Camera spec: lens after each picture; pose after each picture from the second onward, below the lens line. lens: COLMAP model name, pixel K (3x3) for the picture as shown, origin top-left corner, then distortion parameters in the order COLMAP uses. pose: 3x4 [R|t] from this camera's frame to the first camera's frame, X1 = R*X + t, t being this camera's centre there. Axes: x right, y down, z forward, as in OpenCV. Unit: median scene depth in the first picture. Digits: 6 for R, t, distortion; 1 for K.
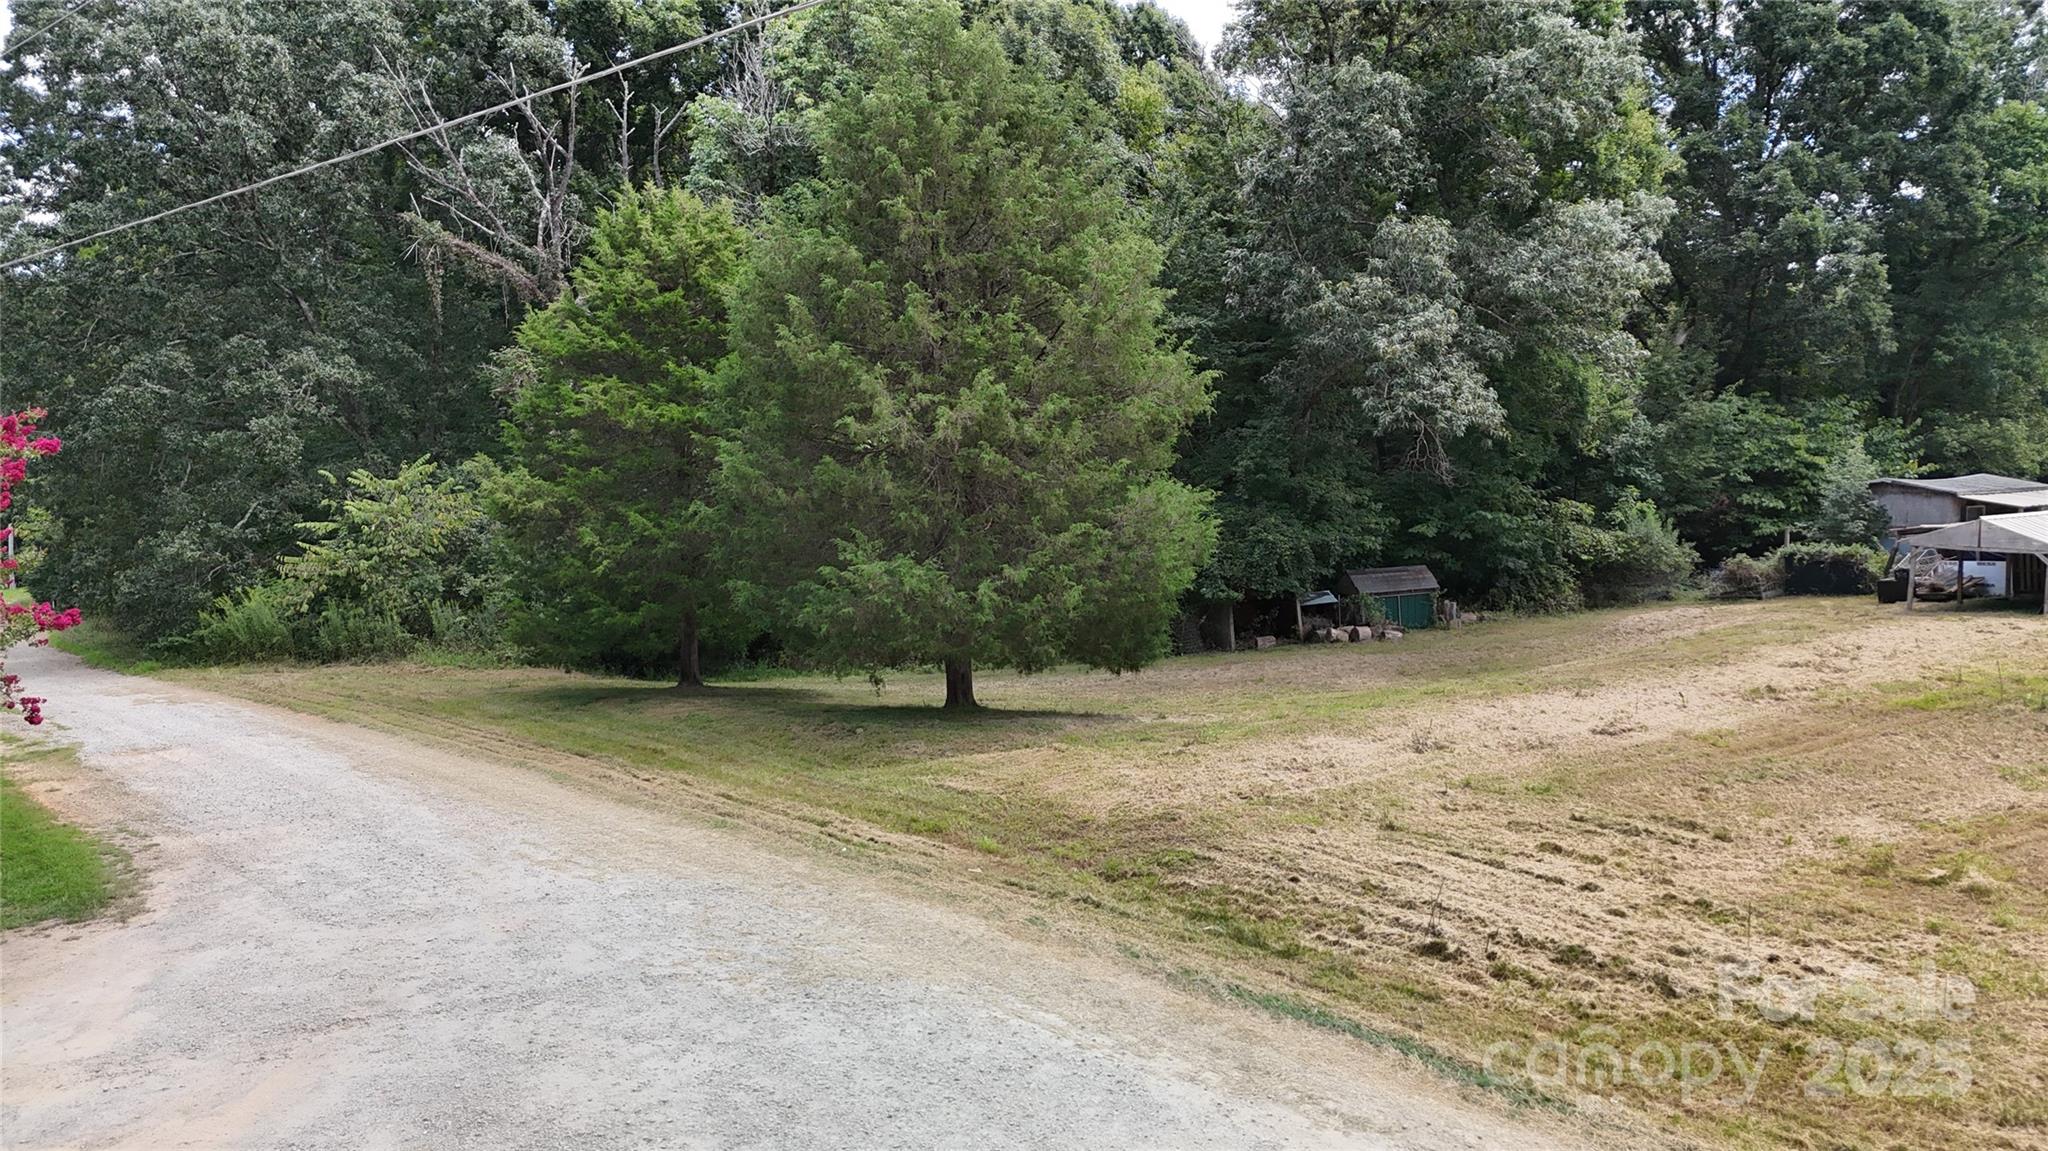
lens RADIAL K [[1507.3, 0, 1024.0], [0, 1507.3, 575.5], [0, 0, 1]] dist [0.070419, -0.062765]
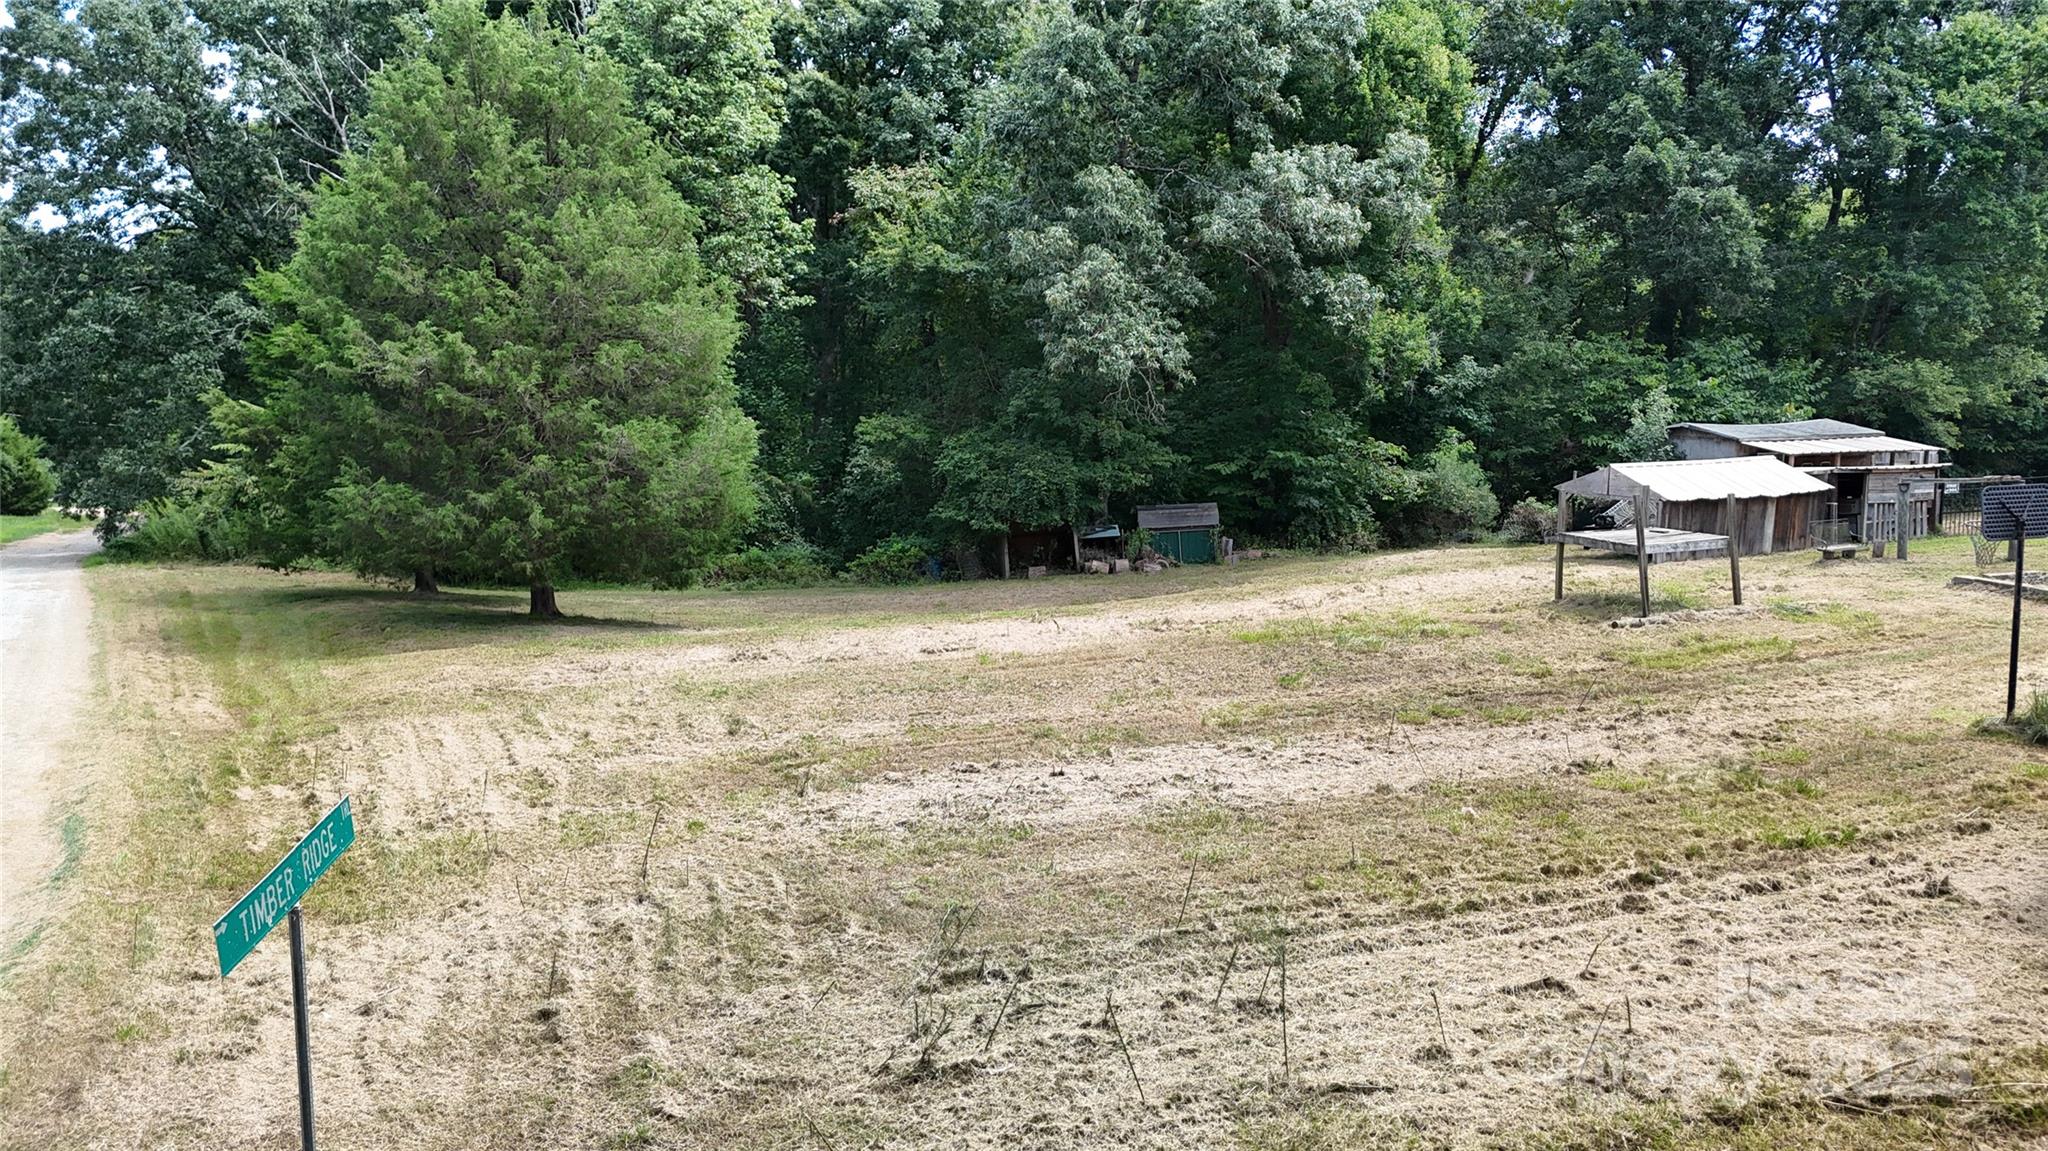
lens RADIAL K [[1507.3, 0, 1024.0], [0, 1507.3, 575.5], [0, 0, 1]] dist [0.070419, -0.062765]
pose [[0.981128, 0.031826, -0.190722, 0.377189], [-0.022854, 0.998534, 0.049057, -0.004954], [0.192004, -0.043773, 0.980418, -0.040740]]
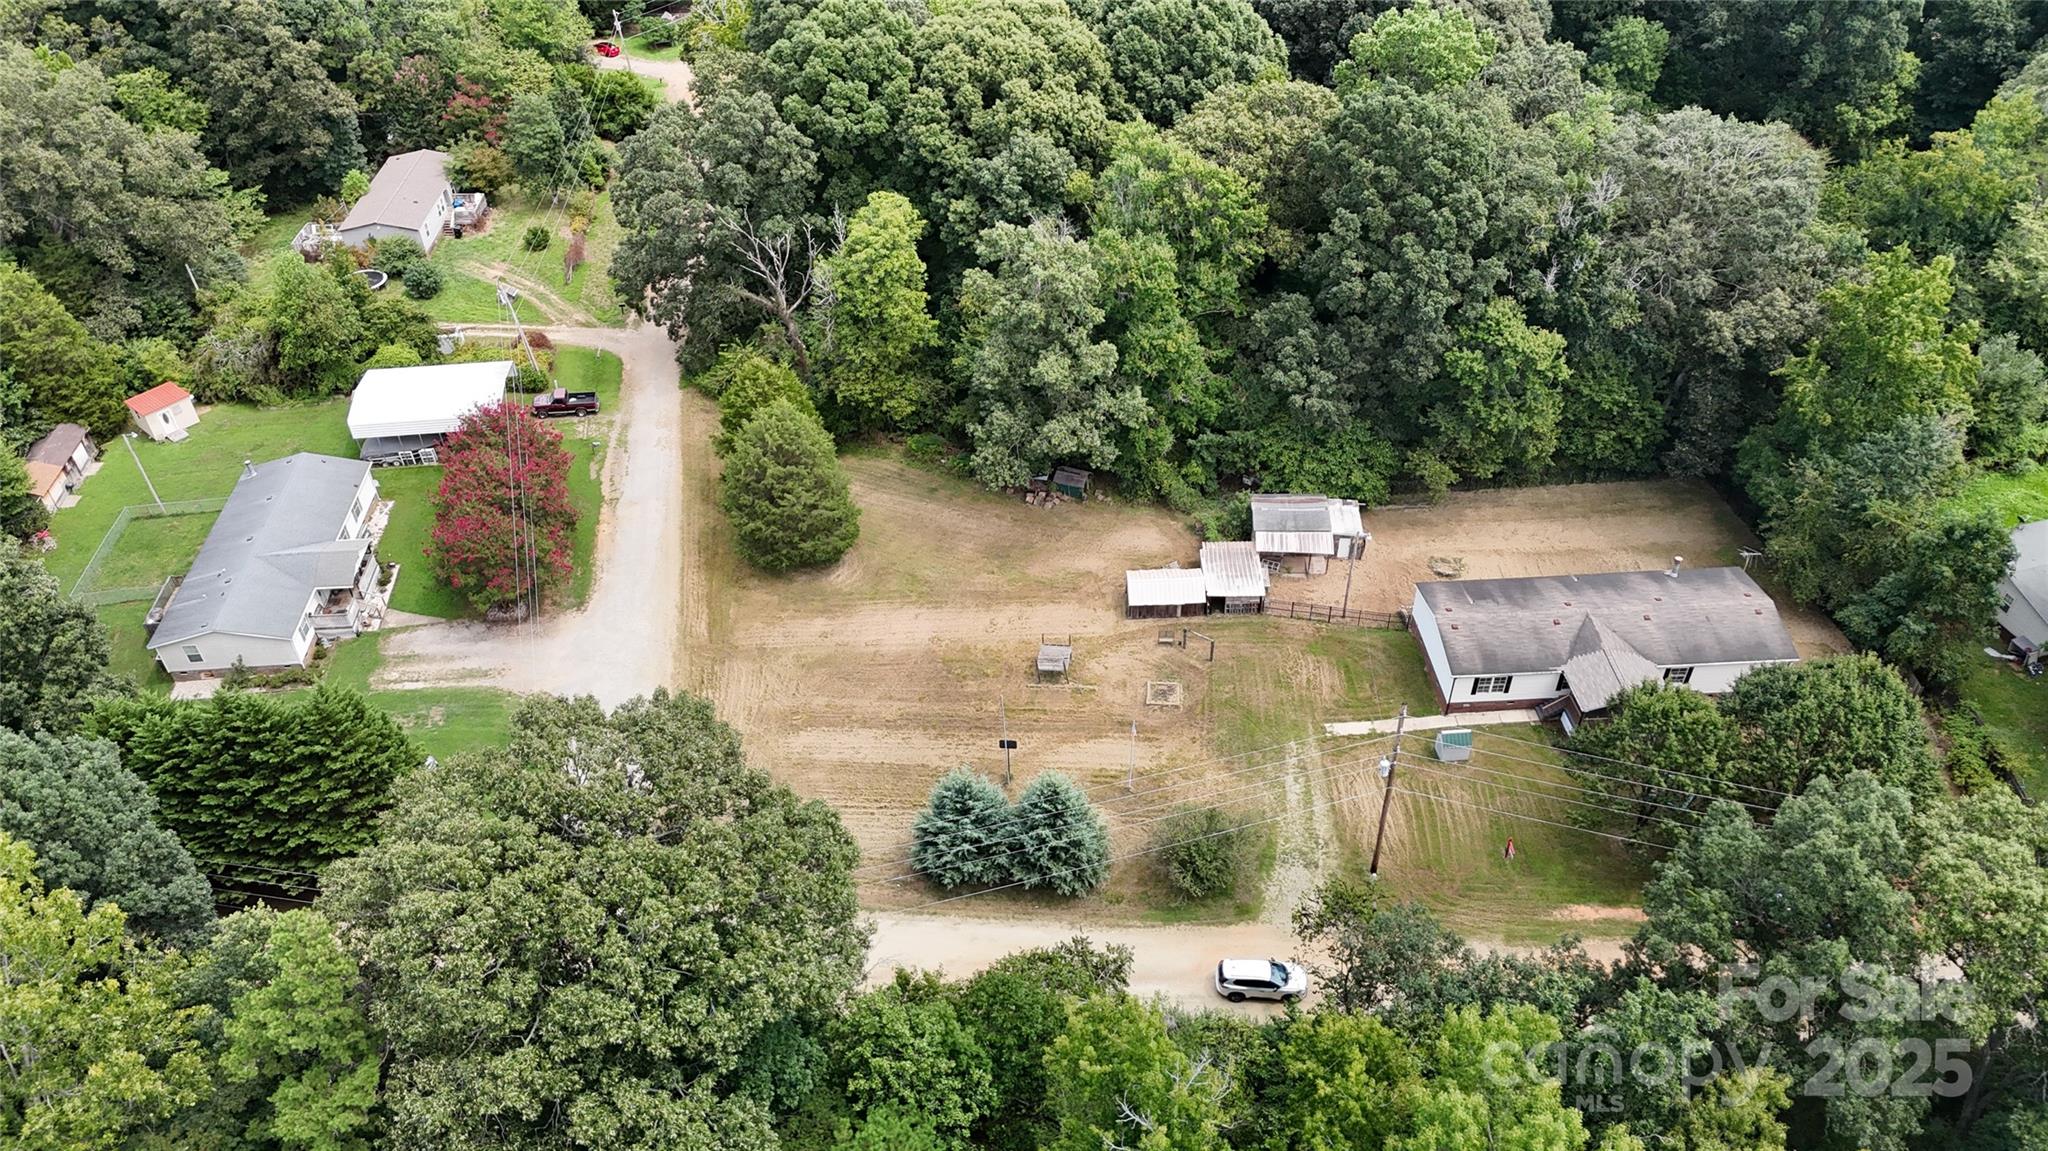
lens RADIAL K [[1507.3, 0, 1024.0], [0, 1507.3, 575.5], [0, 0, 1]] dist [0.070419, -0.062765]
pose [[0.843666, 0.349529, -0.407501, 1.380635], [-0.043733, 0.801254, 0.596724, -1.486288], [0.535084, -0.485615, 0.691277, -0.915814]]
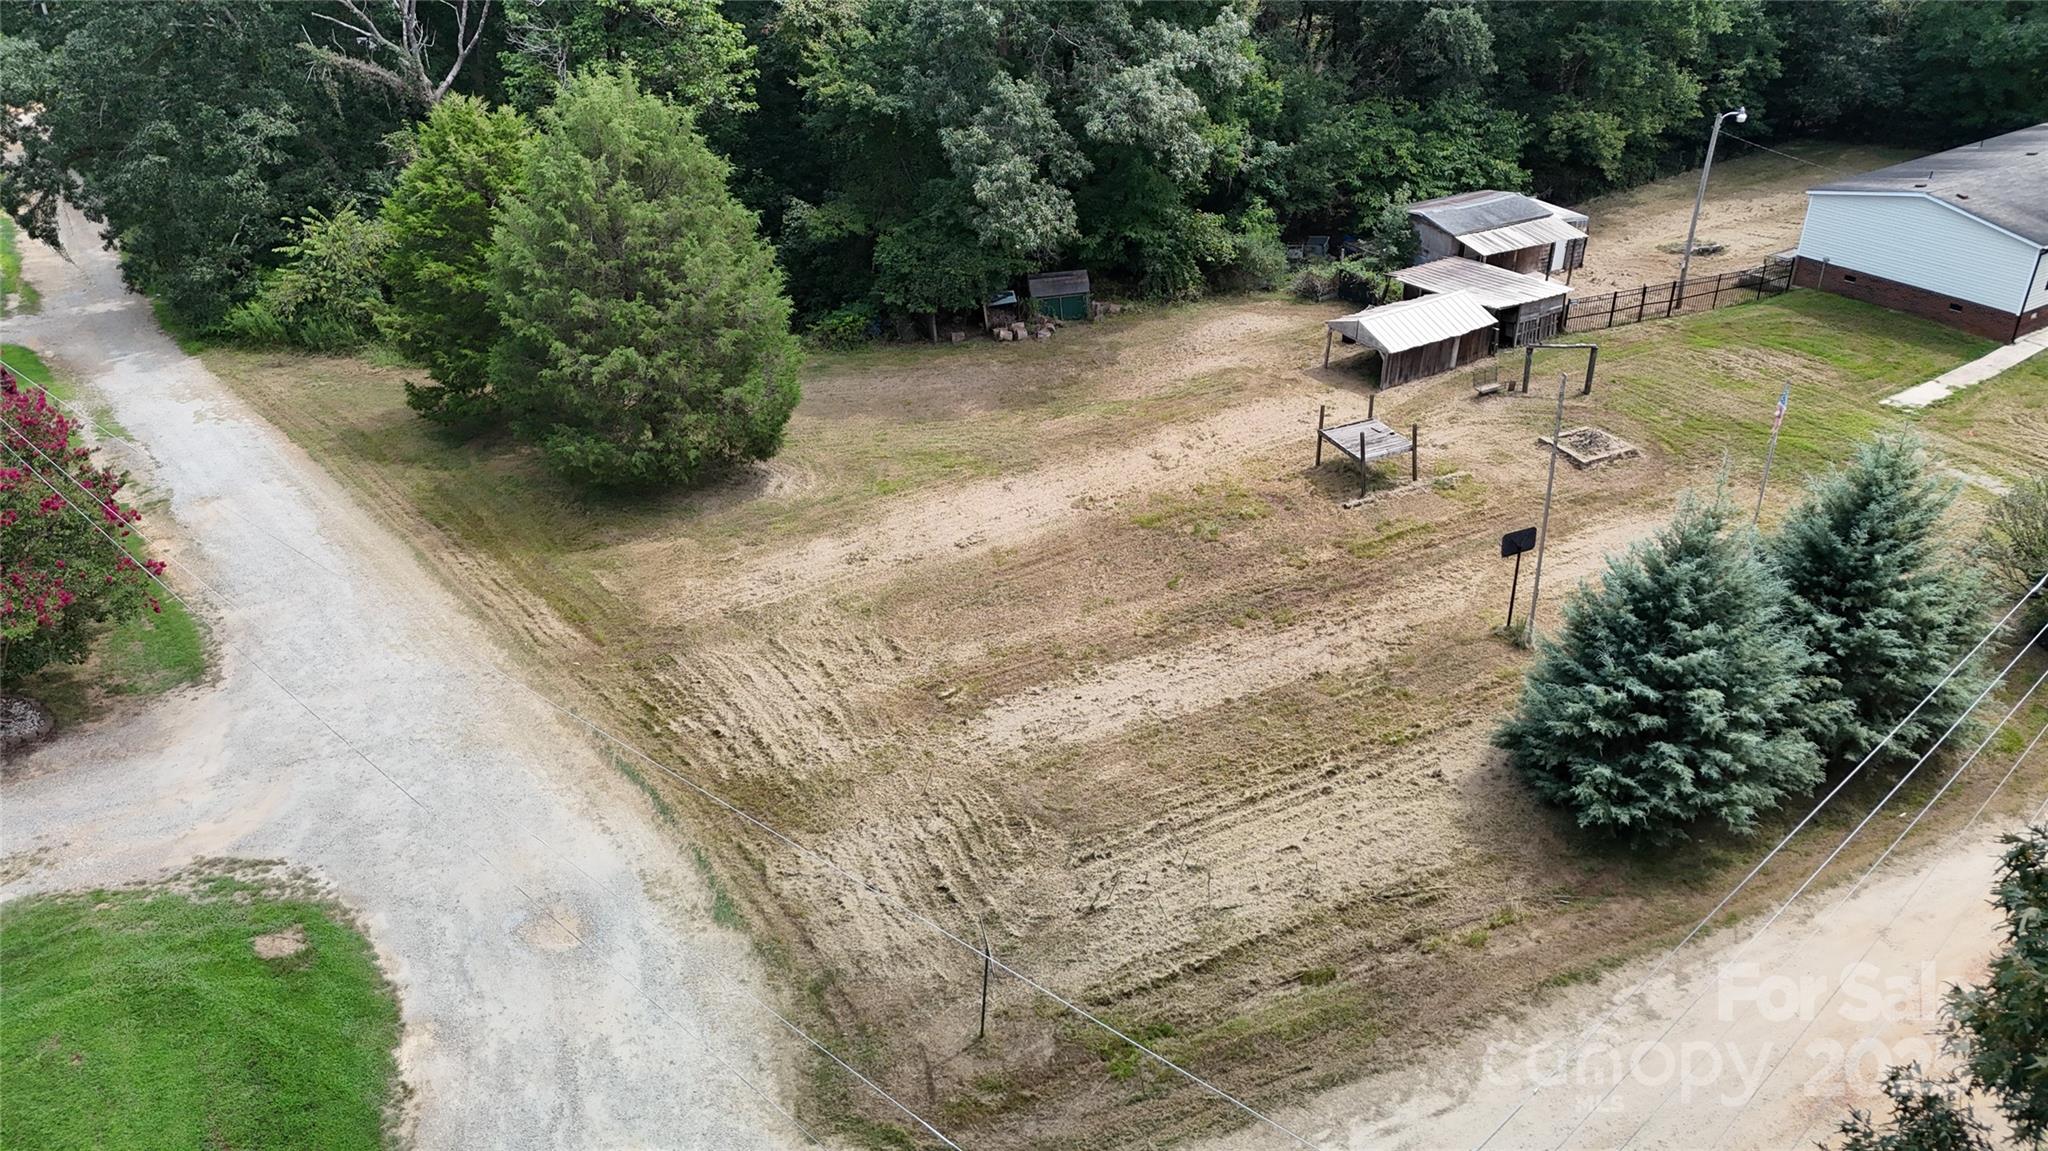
lens RADIAL K [[1502.8, 0, 1024.0], [0, 1502.8, 575.5], [0, 0, 1]] dist [0.094233, -0.115506]
pose [[0.998693, 0.023618, -0.045337, 0.313543], [-0.002346, 0.907121, 0.420864, -0.375111], [0.051066, -0.420208, 0.905990, -0.412949]]
